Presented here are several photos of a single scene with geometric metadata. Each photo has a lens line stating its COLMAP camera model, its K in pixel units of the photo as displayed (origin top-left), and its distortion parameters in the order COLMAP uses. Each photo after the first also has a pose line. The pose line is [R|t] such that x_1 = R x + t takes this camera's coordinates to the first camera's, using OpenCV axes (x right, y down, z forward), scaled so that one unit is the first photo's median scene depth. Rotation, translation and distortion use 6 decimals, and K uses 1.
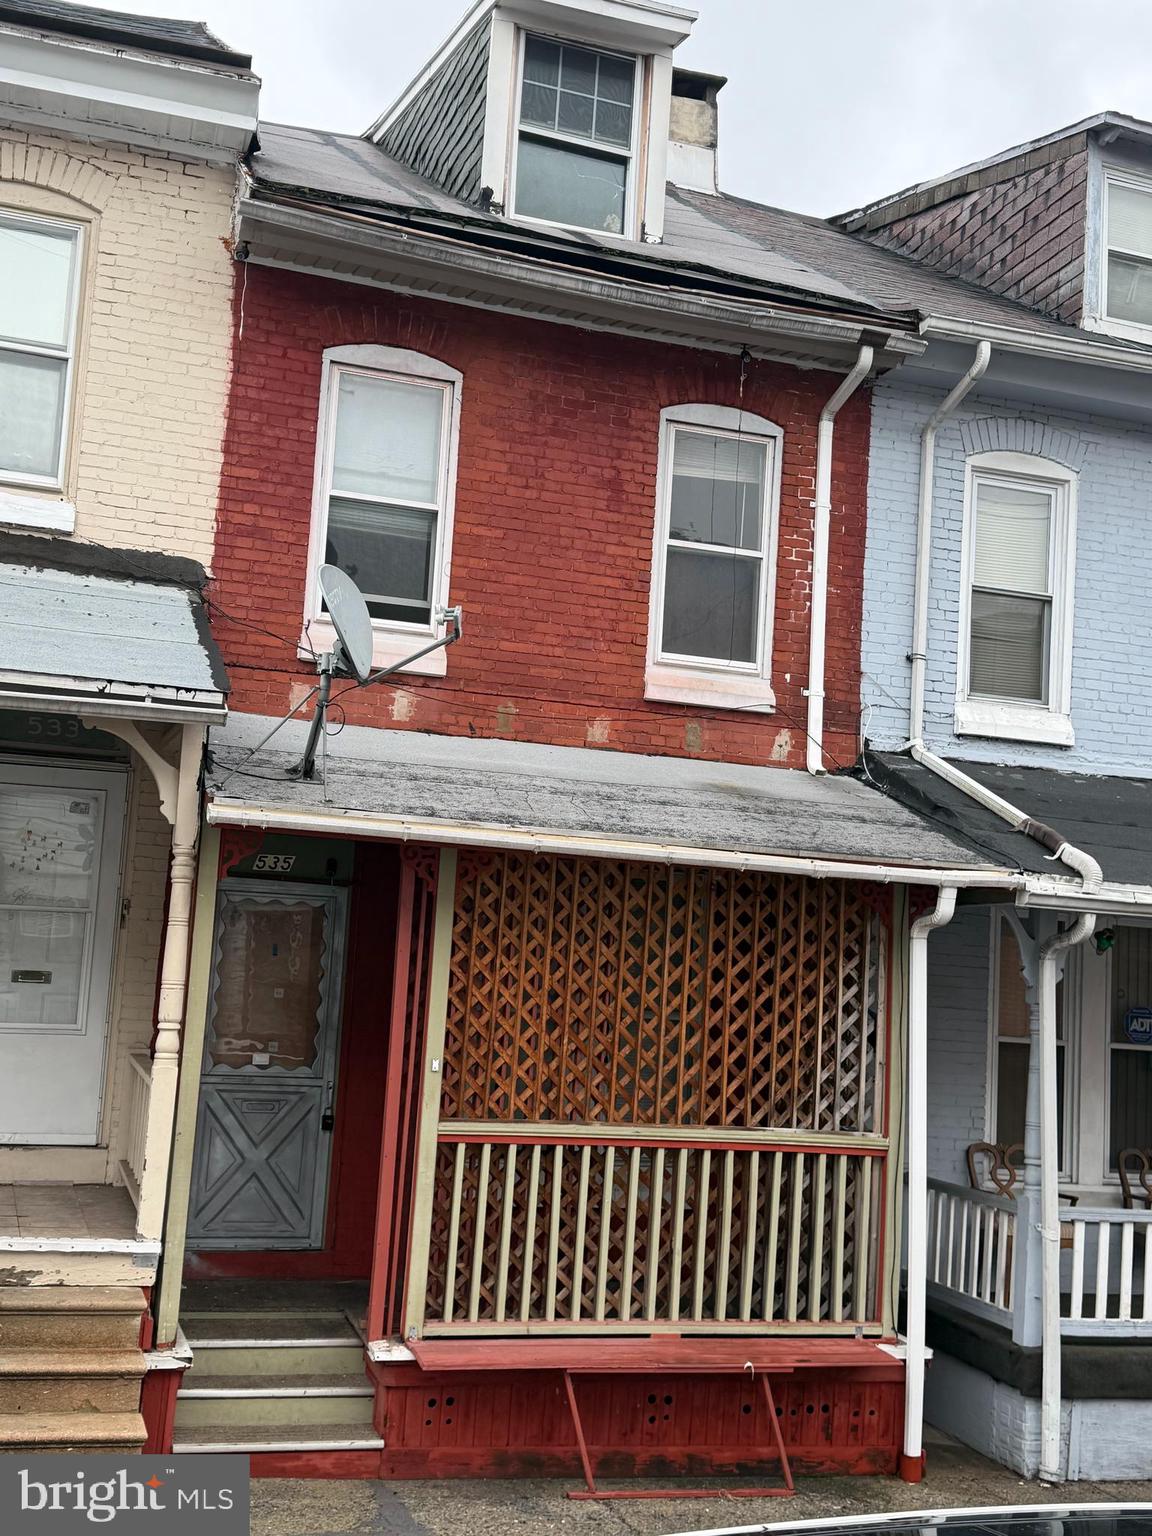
lens RADIAL K [[1758.9, 0, 574.6], [0, 1758.9, 787.2], [0, 0, 1]] dist [0.196903, -0.466038]
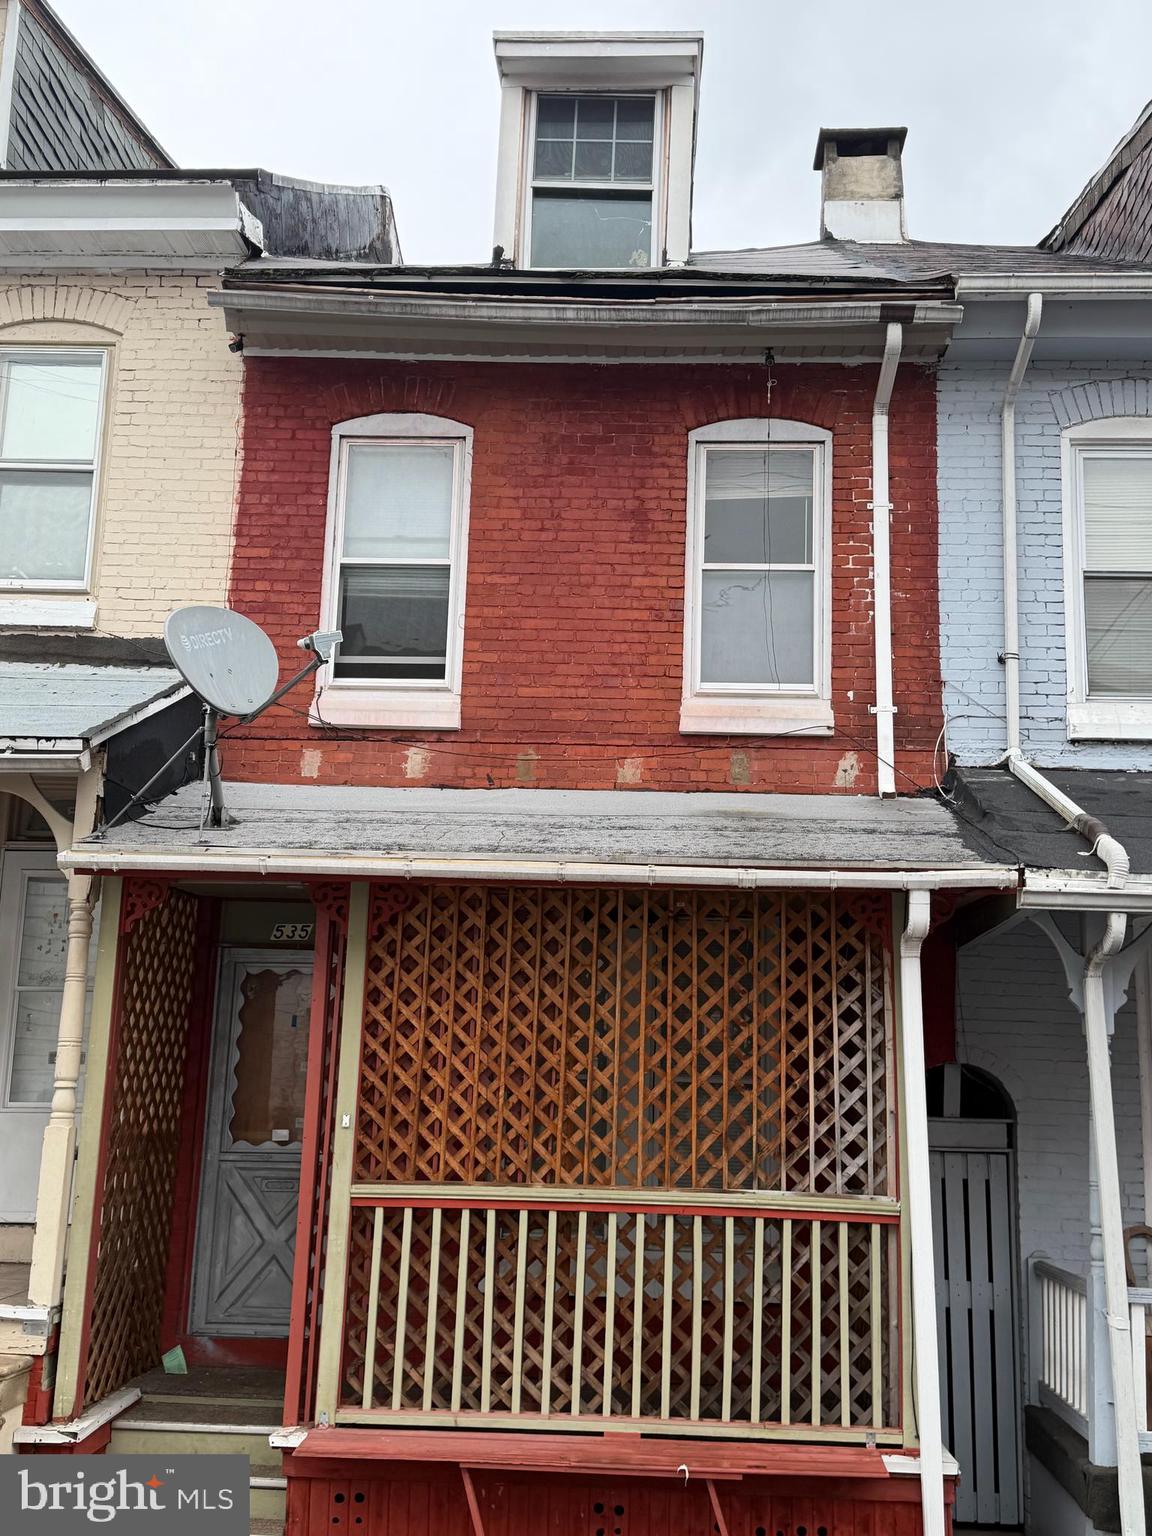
lens RADIAL K [[1678.6, 0, 576.0], [0, 1678.6, 768.0], [0, 0, 1]] dist [0.197262, -0.464668]
pose [[0.933734, -0.105255, -0.342143, 0.302818], [0.065082, 0.989781, -0.126877, 0.080344], [0.352001, 0.096203, 0.931043, 0.167558]]
